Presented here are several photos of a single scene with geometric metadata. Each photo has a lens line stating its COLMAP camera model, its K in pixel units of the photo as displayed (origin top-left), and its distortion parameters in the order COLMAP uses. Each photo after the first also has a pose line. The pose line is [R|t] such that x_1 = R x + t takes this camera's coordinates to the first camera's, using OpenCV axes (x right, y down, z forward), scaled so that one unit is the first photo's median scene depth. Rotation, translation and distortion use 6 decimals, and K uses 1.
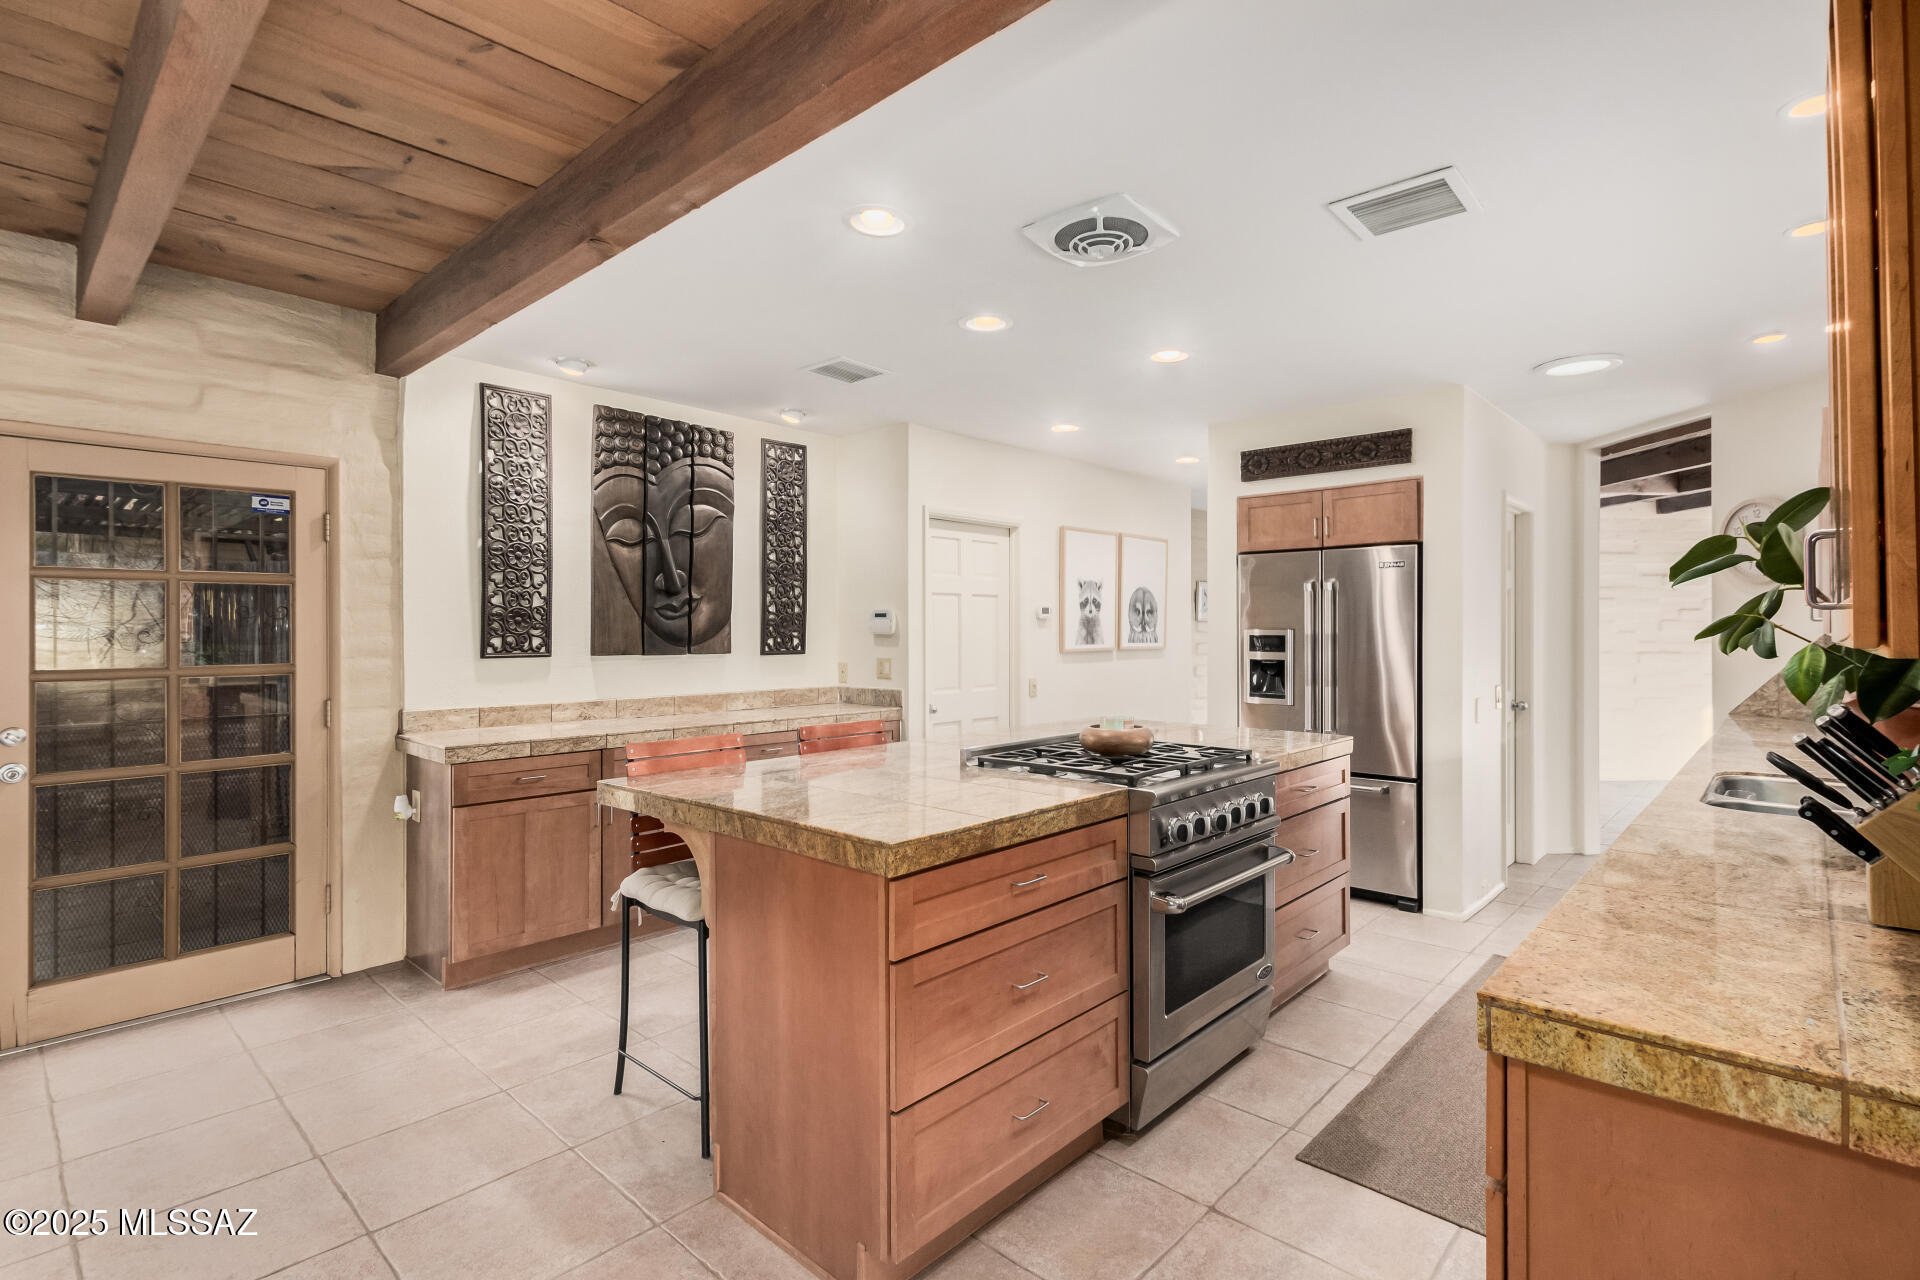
lens RADIAL K [[924.6, 0, 975.5], [0, 924.6, 637.0], [0, 0, 1]] dist [0.009060, -0.000266]
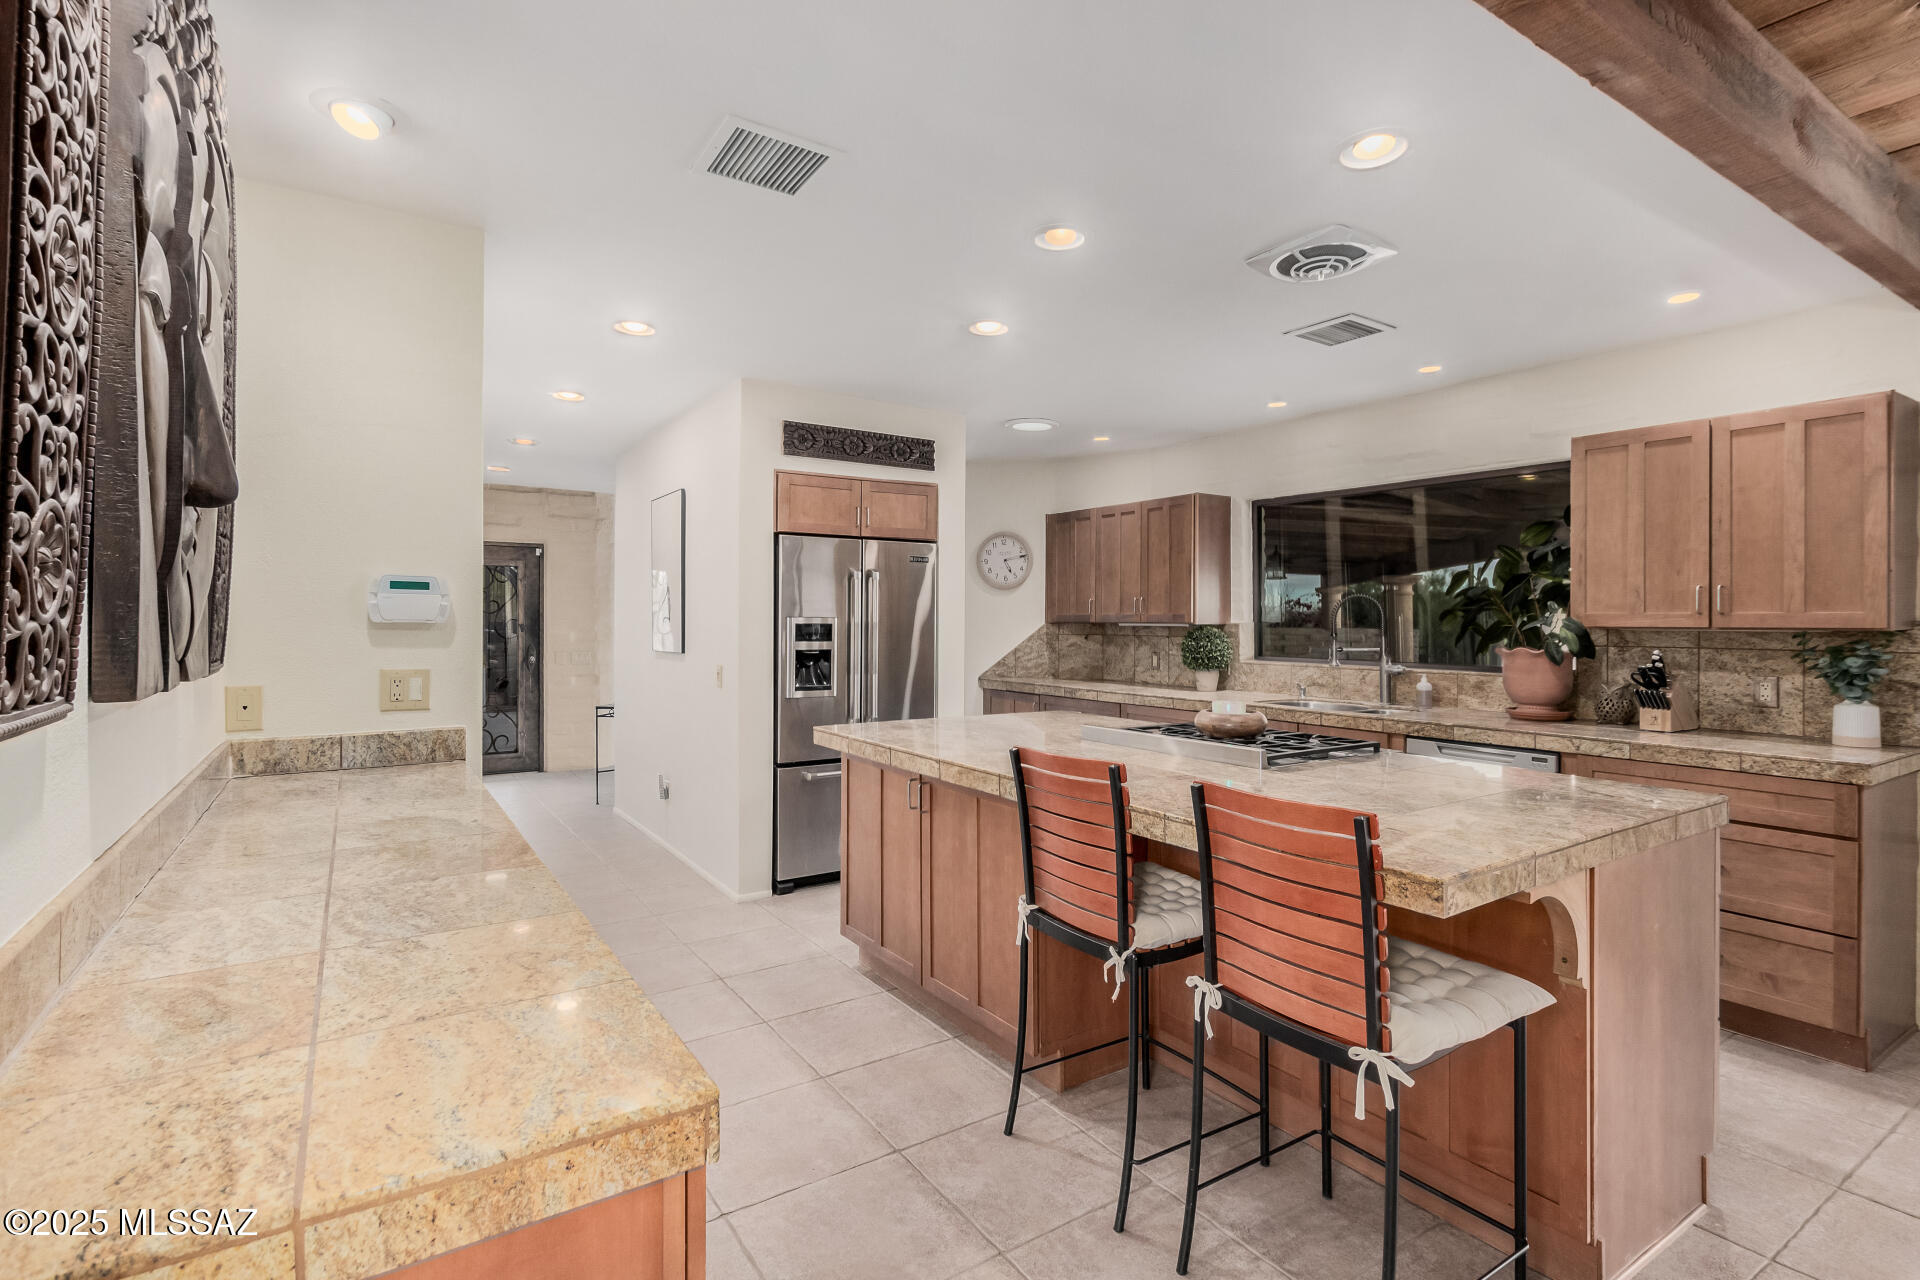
lens RADIAL K [[924.6, 0, 975.5], [0, 924.6, 625.0], [0, 0, 1]] dist [0.009060, -0.000266]
pose [[0.241660, -0.003411, 0.970355, -0.560116], [-0.000415, 0.999993, 0.003618, -0.004168], [-0.970361, -0.001277, 0.241657, 0.618343]]
